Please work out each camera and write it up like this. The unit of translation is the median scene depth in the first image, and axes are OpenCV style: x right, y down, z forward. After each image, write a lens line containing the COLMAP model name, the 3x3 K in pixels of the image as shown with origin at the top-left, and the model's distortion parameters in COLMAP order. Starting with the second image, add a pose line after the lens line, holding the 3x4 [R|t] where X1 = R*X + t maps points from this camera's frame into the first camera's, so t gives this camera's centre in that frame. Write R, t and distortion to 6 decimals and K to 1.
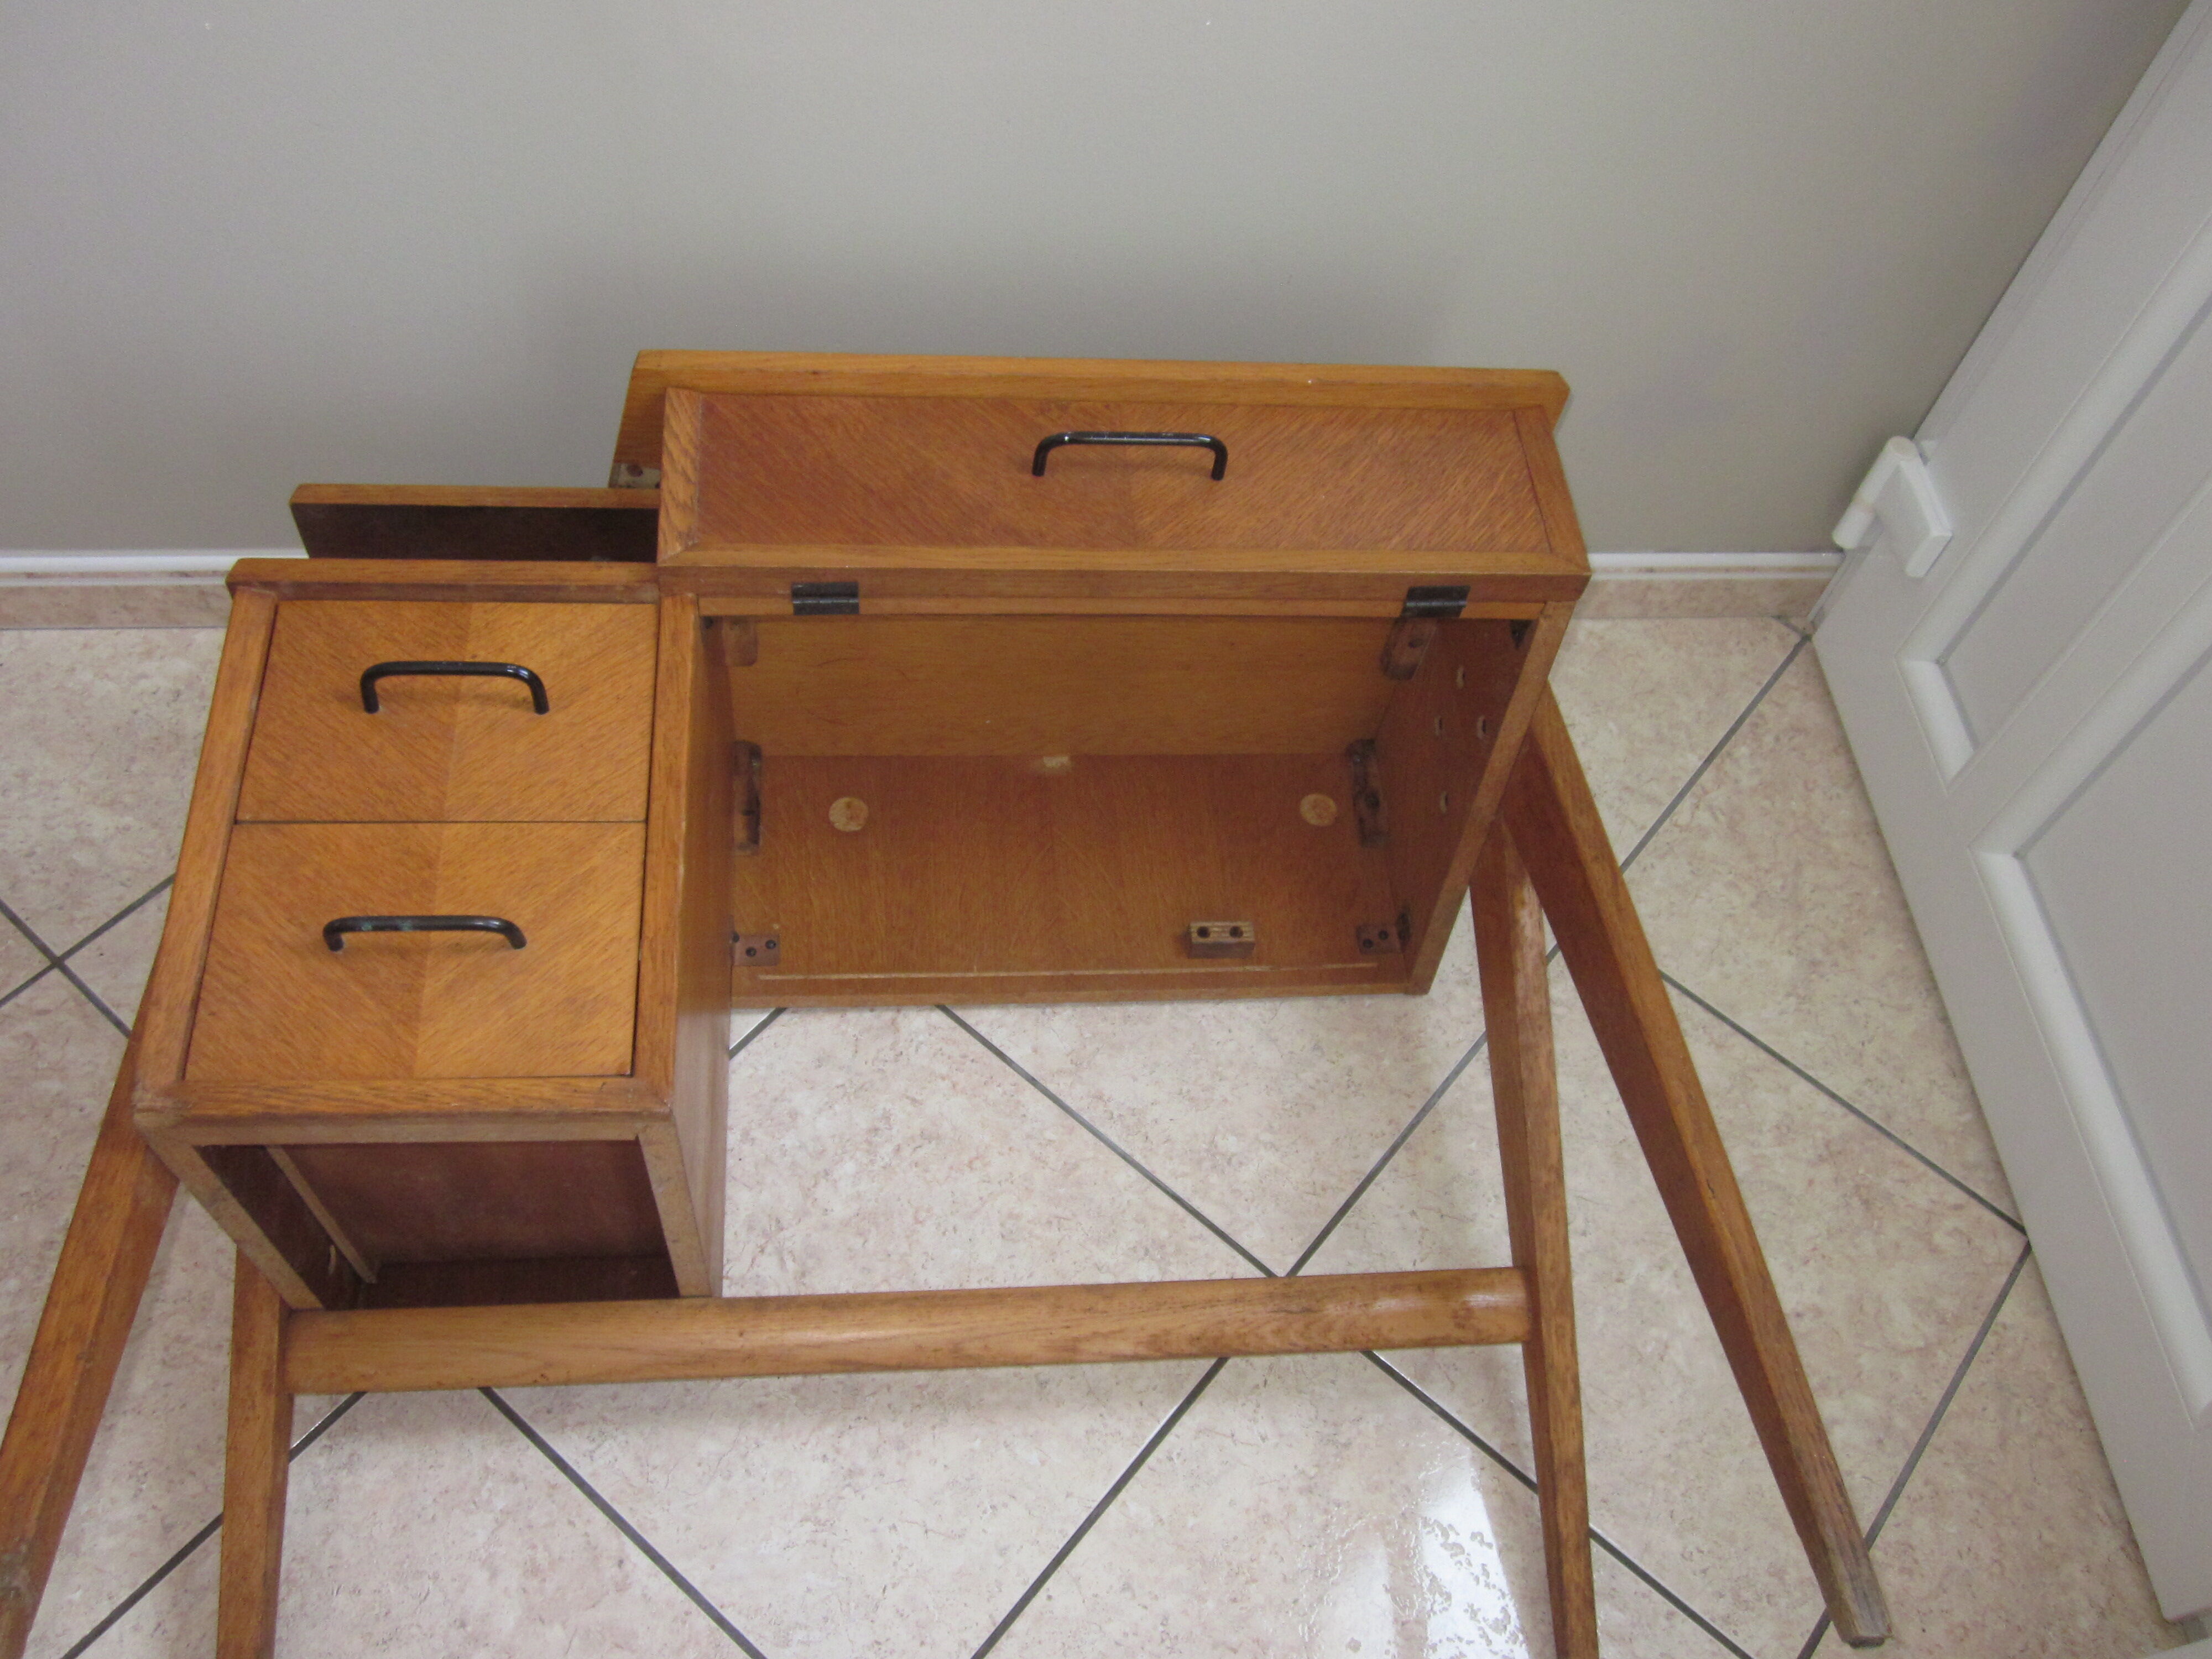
lens RADIAL K [[1817.9, 0, 1111.1], [0, 1817.9, 837.4], [0, 0, 1]] dist [-0.033826, 0.009945]
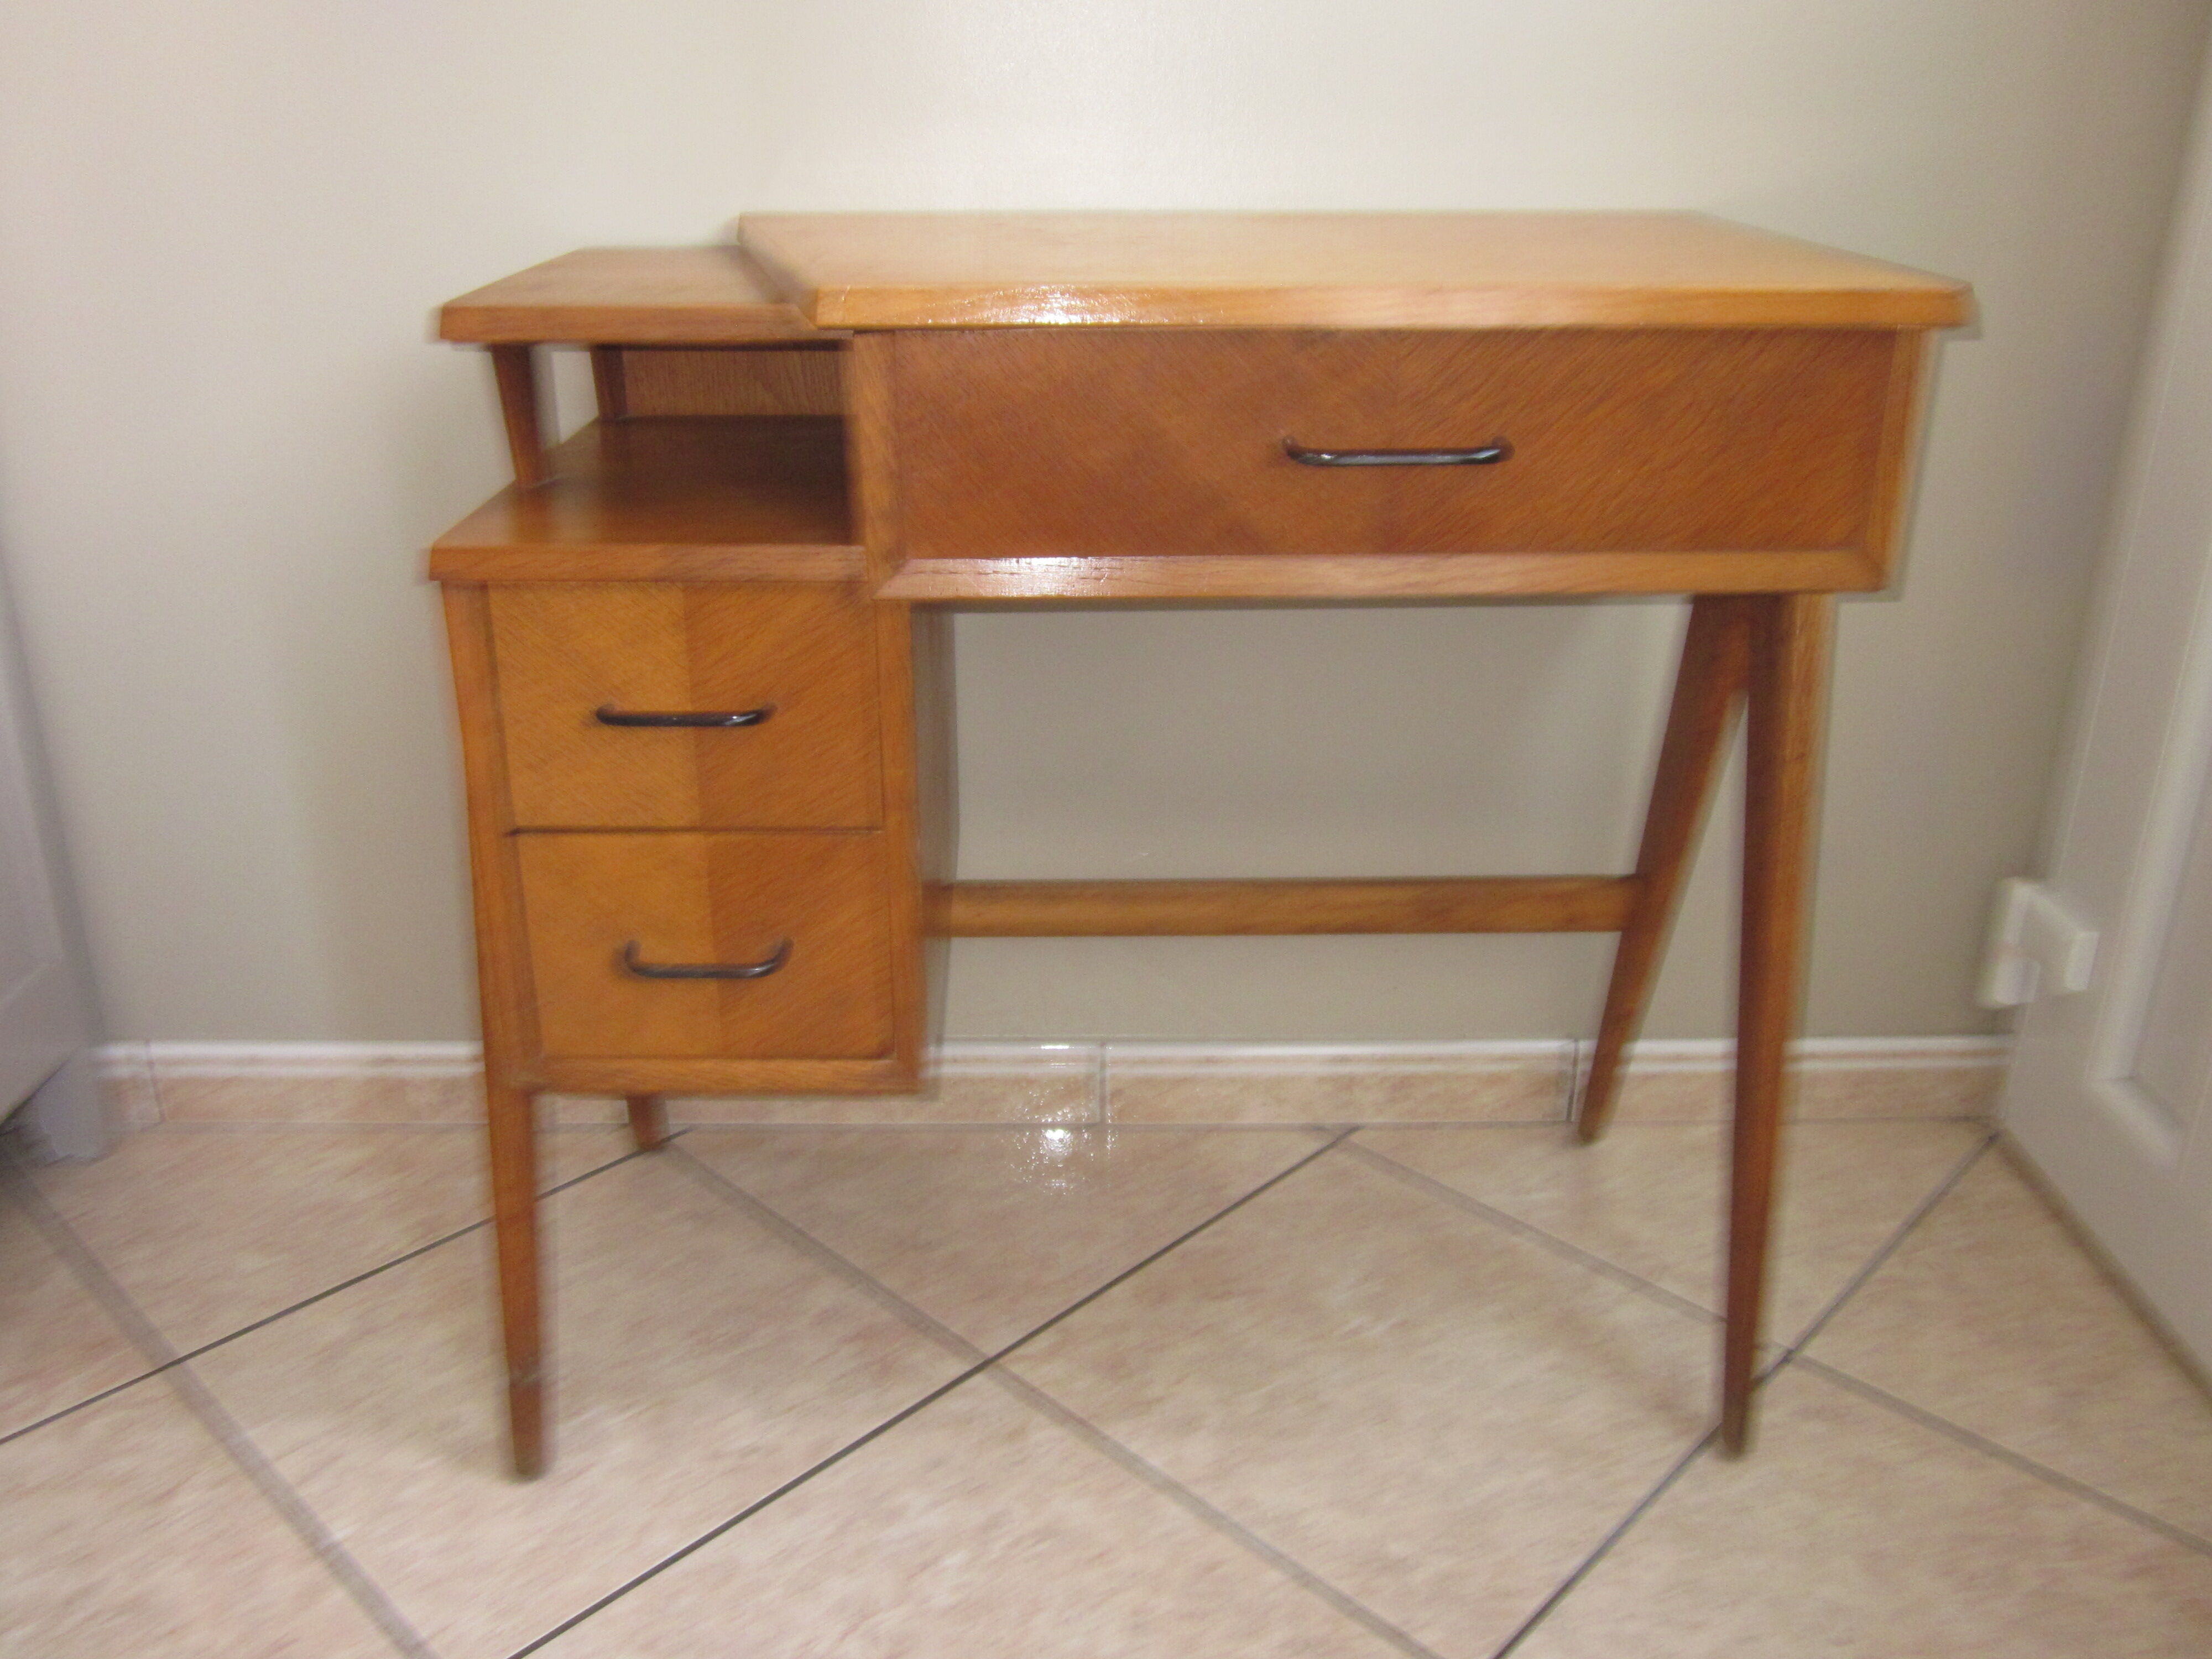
lens RADIAL K [[1817.9, 0, 1119.7], [0, 1817.9, 839.9], [0, 0, 1]] dist [-0.033826, 0.009945]
pose [[0.992798, -0.063424, -0.101634, 0.043697], [-0.003783, 0.831343, -0.555747, 0.374757], [0.119741, 0.552129, 0.825115, 0.098772]]
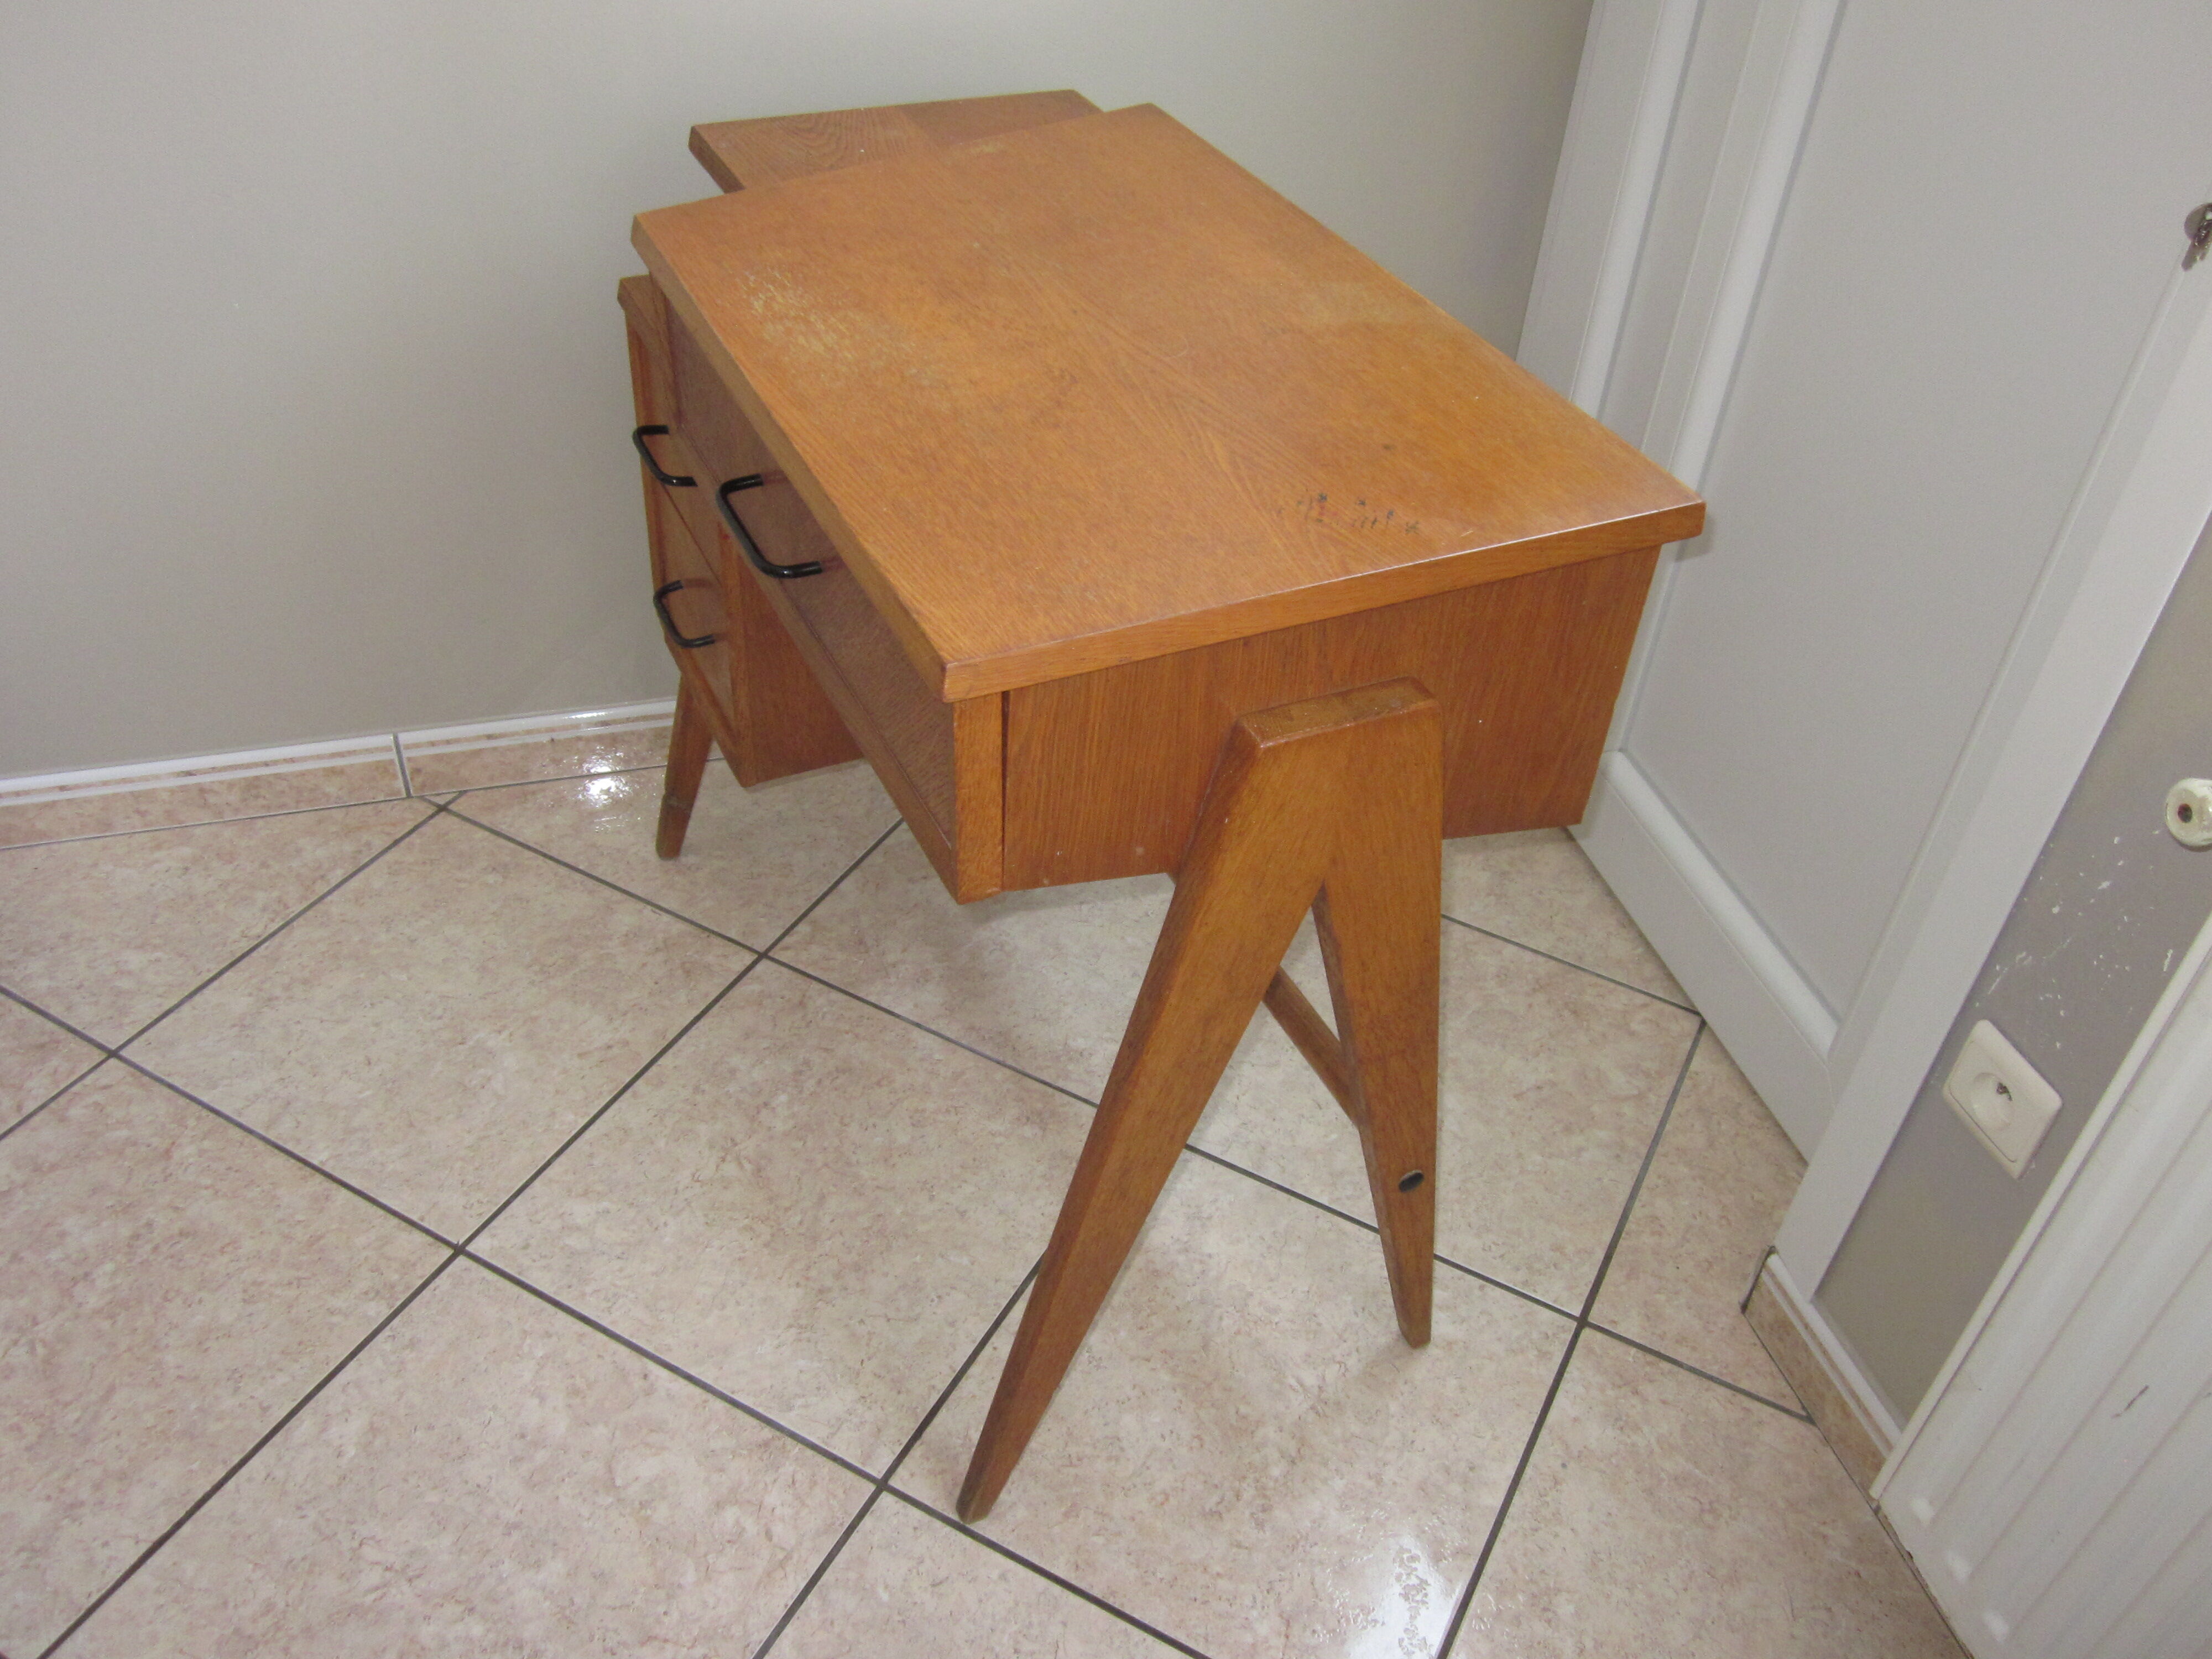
lens RADIAL K [[1817.9, 0, 1099.2], [0, 1817.9, 821.3], [0, 0, 1]] dist [-0.033826, 0.009945]
pose [[0.980689, -0.157500, 0.115941, -0.045073], [0.183416, 0.946436, -0.265741, 0.370894], [-0.067876, 0.281874, 0.957047, -0.264899]]
